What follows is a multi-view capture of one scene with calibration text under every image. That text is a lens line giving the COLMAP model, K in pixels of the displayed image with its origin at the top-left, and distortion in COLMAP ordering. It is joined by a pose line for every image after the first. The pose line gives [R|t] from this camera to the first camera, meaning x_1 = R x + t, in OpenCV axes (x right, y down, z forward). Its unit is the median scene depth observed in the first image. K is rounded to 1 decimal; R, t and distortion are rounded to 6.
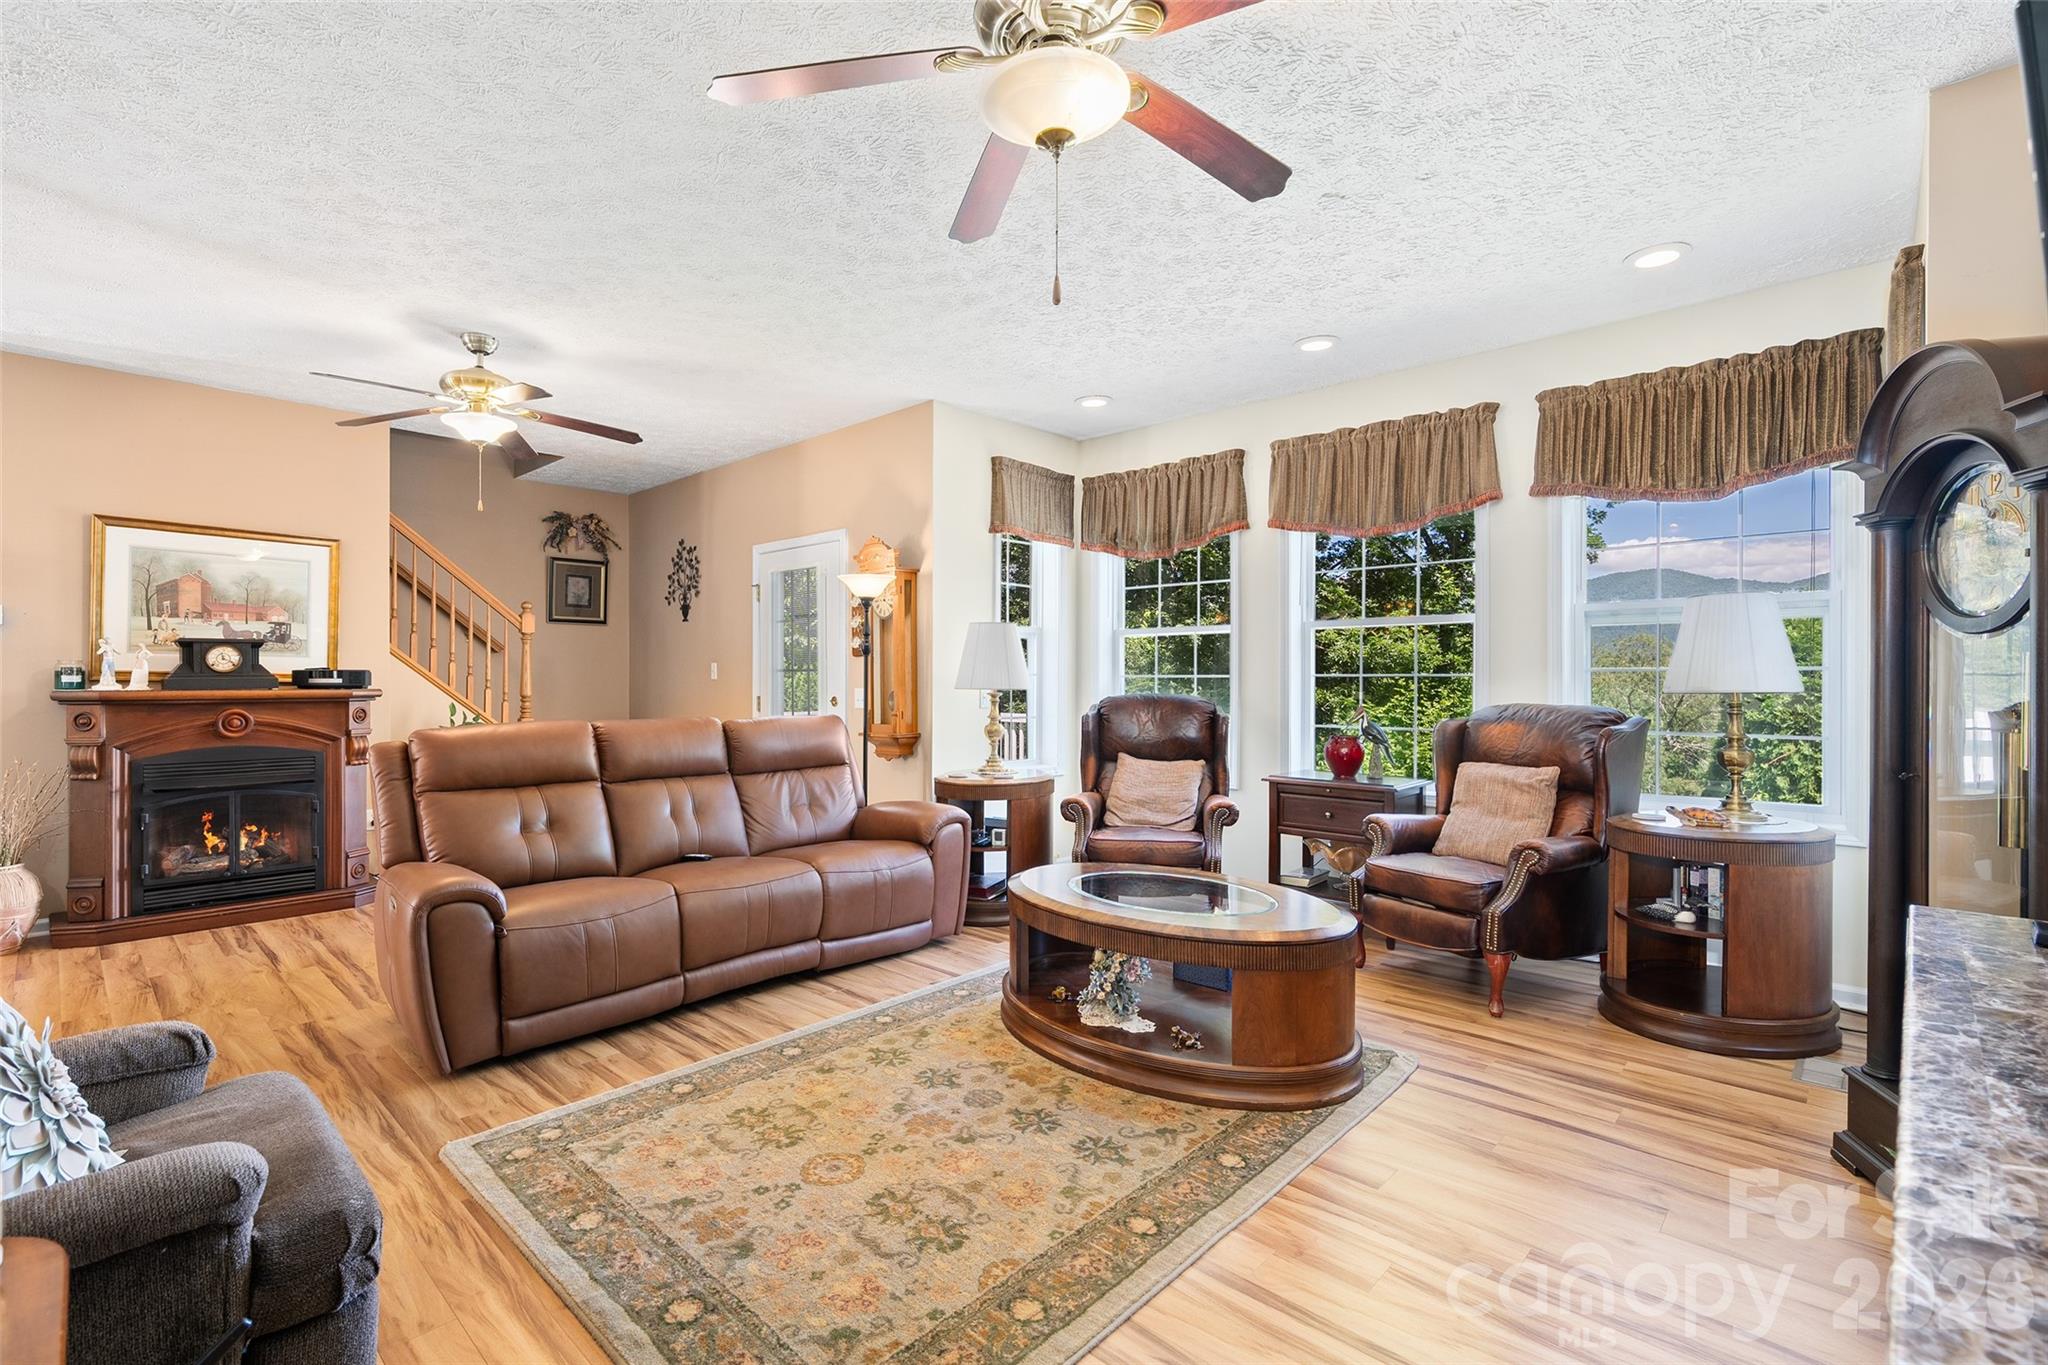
lens RADIAL K [[919.4, 0, 1020.6], [0, 919.4, 685.1], [0, 0, 1]] dist [-0.013482, 0.005946]
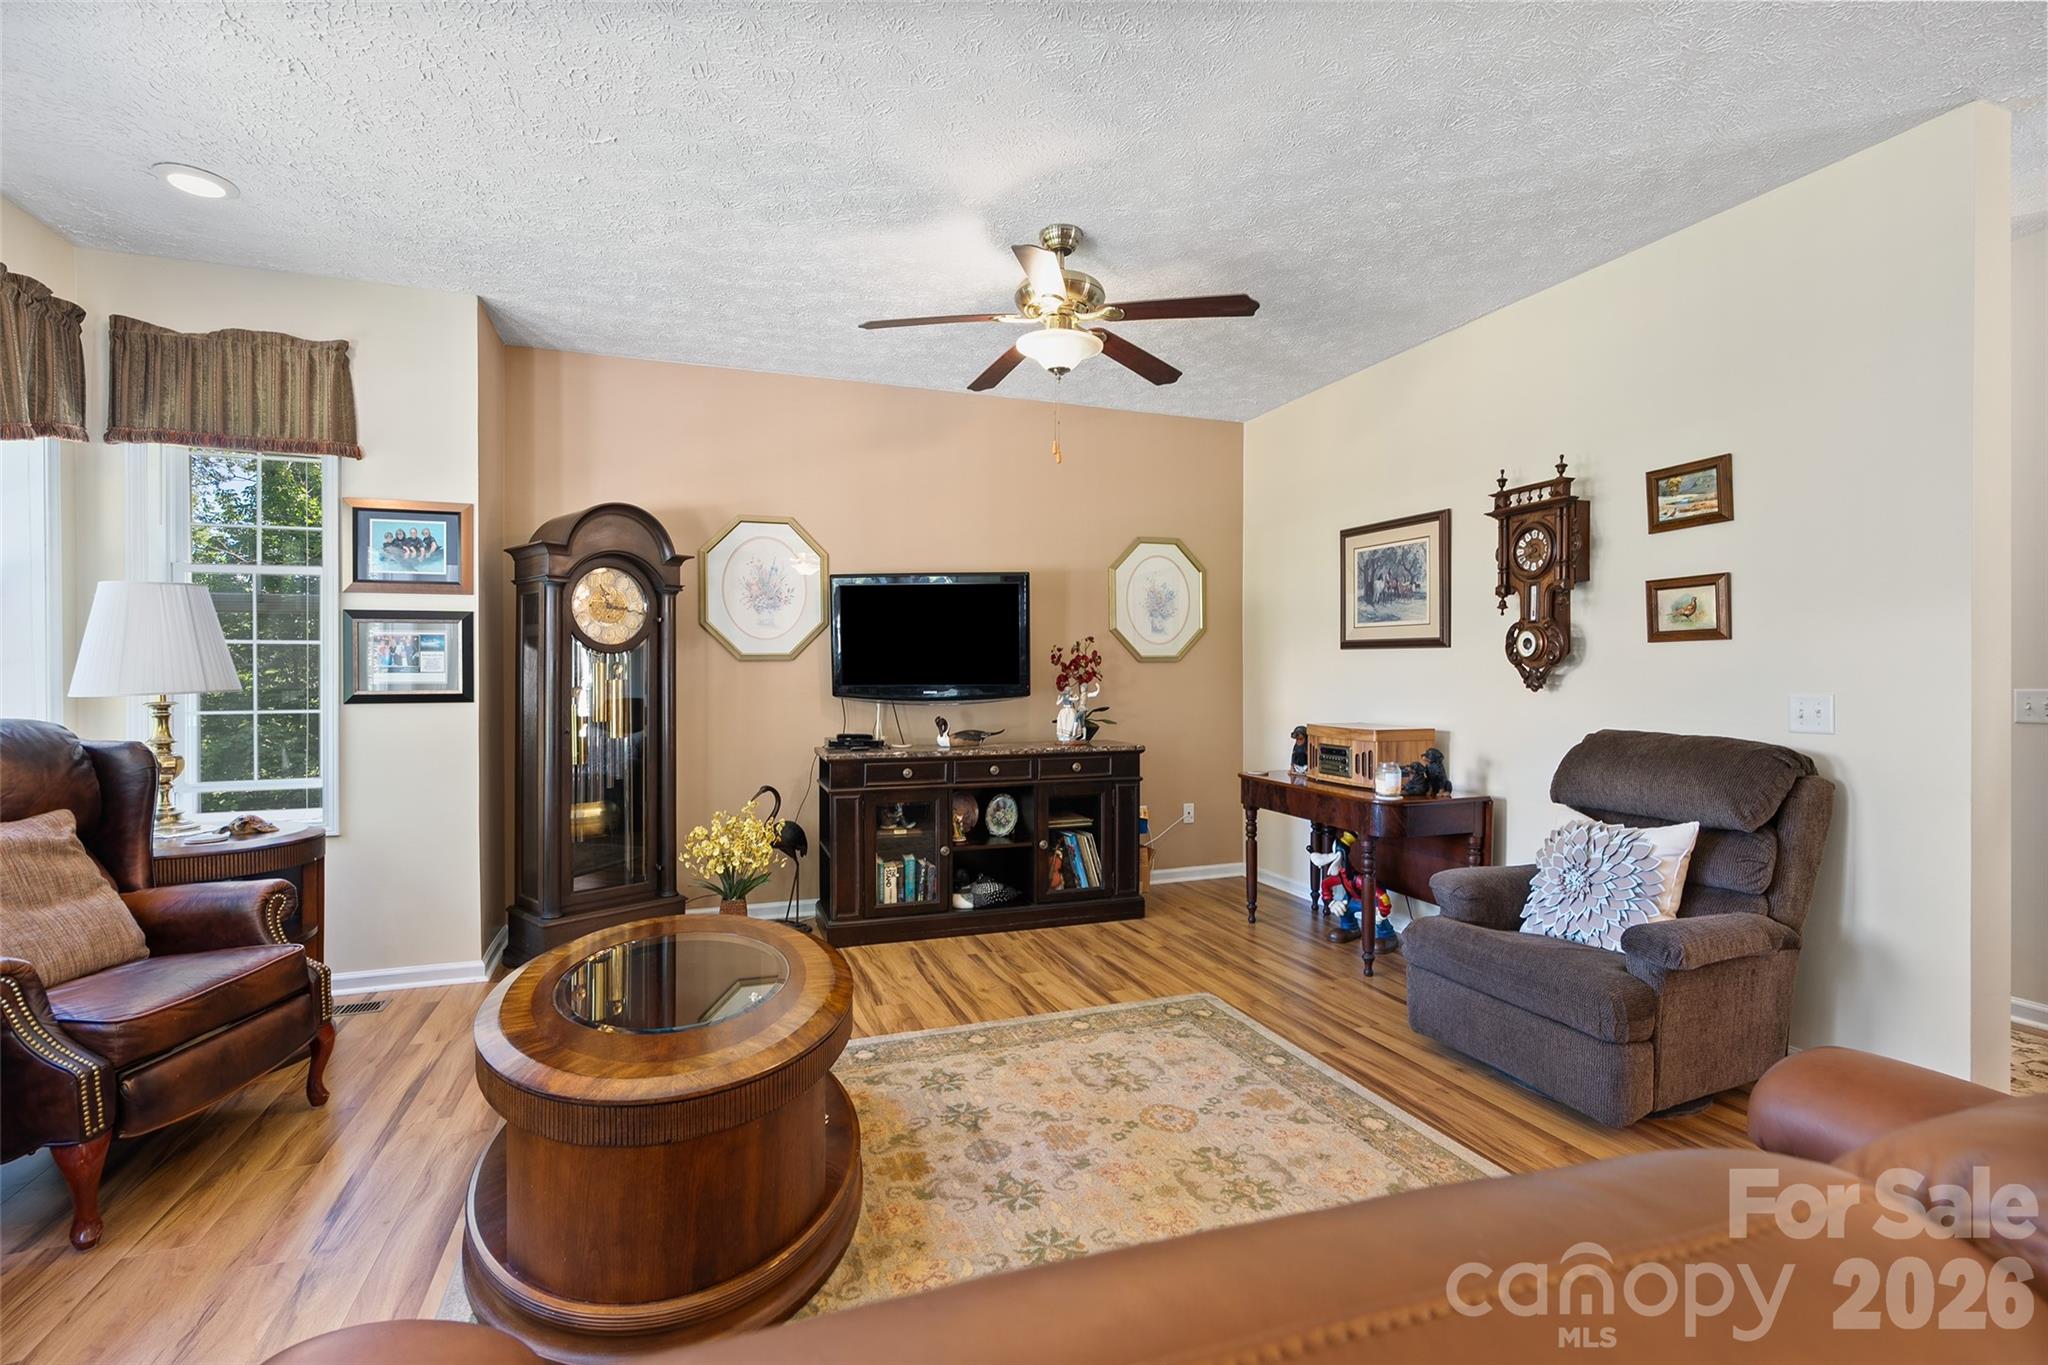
lens RADIAL K [[919.4, 0, 1017.9], [0, 919.4, 676.4], [0, 0, 1]] dist [-0.013482, 0.005946]
pose [[-0.892860, 0.002984, 0.450324, -0.278018], [0.006342, 0.999962, 0.005948, -0.006043], [-0.450289, 0.008167, -0.892845, 1.059856]]
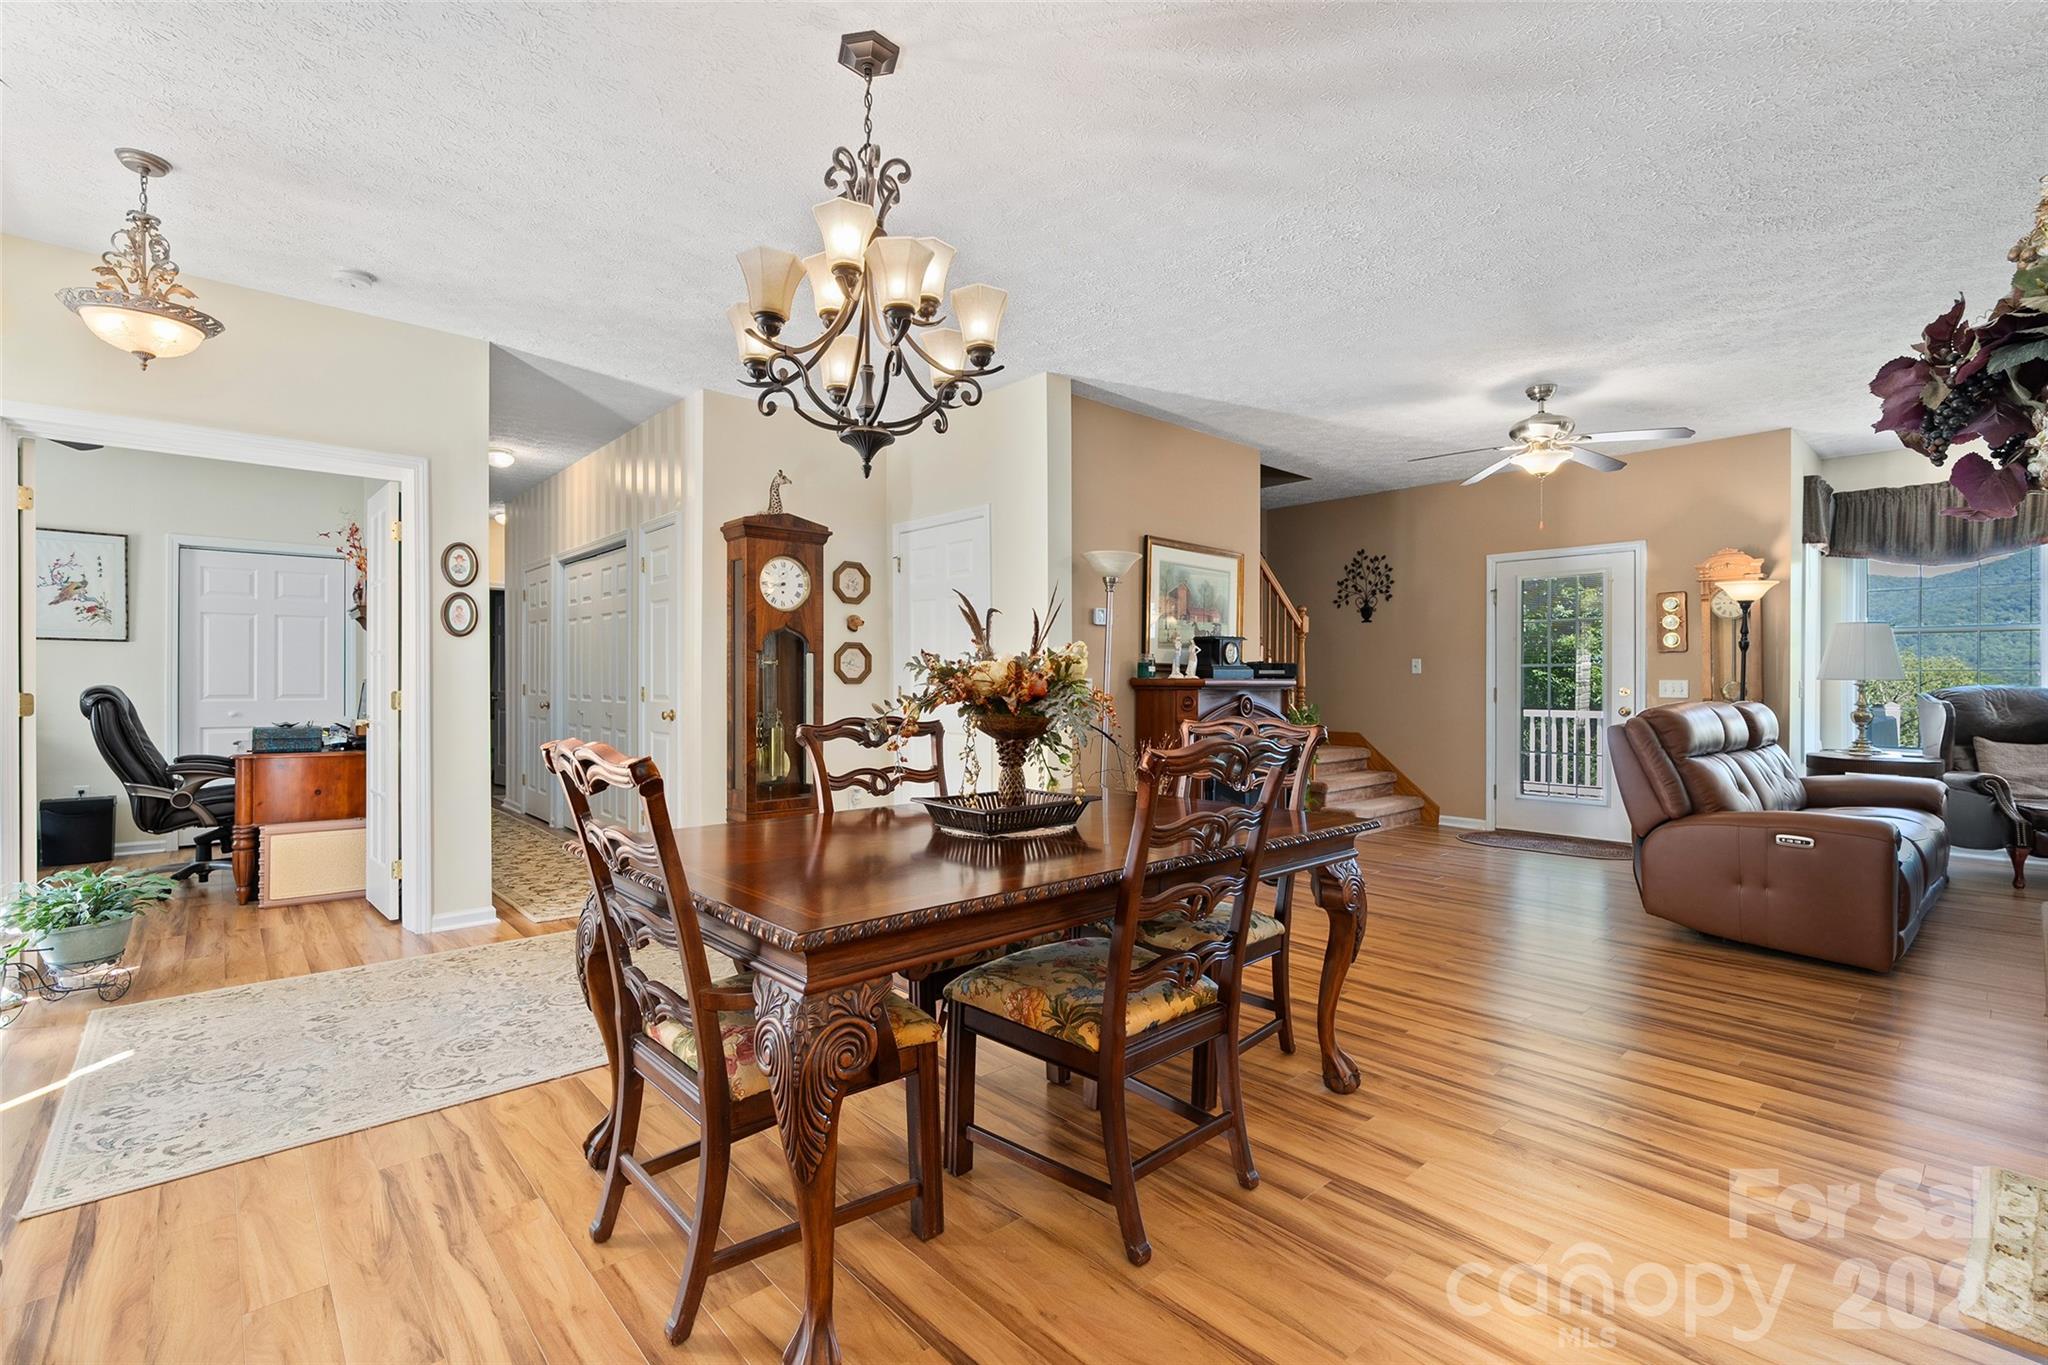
lens RADIAL K [[919.4, 0, 1020.9], [0, 919.4, 684.6], [0, 0, 1]] dist [-0.013482, 0.005946]
pose [[0.996186, 0.001812, -0.087232, -1.086252], [-0.002101, 0.999993, -0.003219, 0.018173], [0.087226, 0.003390, 0.996183, -0.247847]]
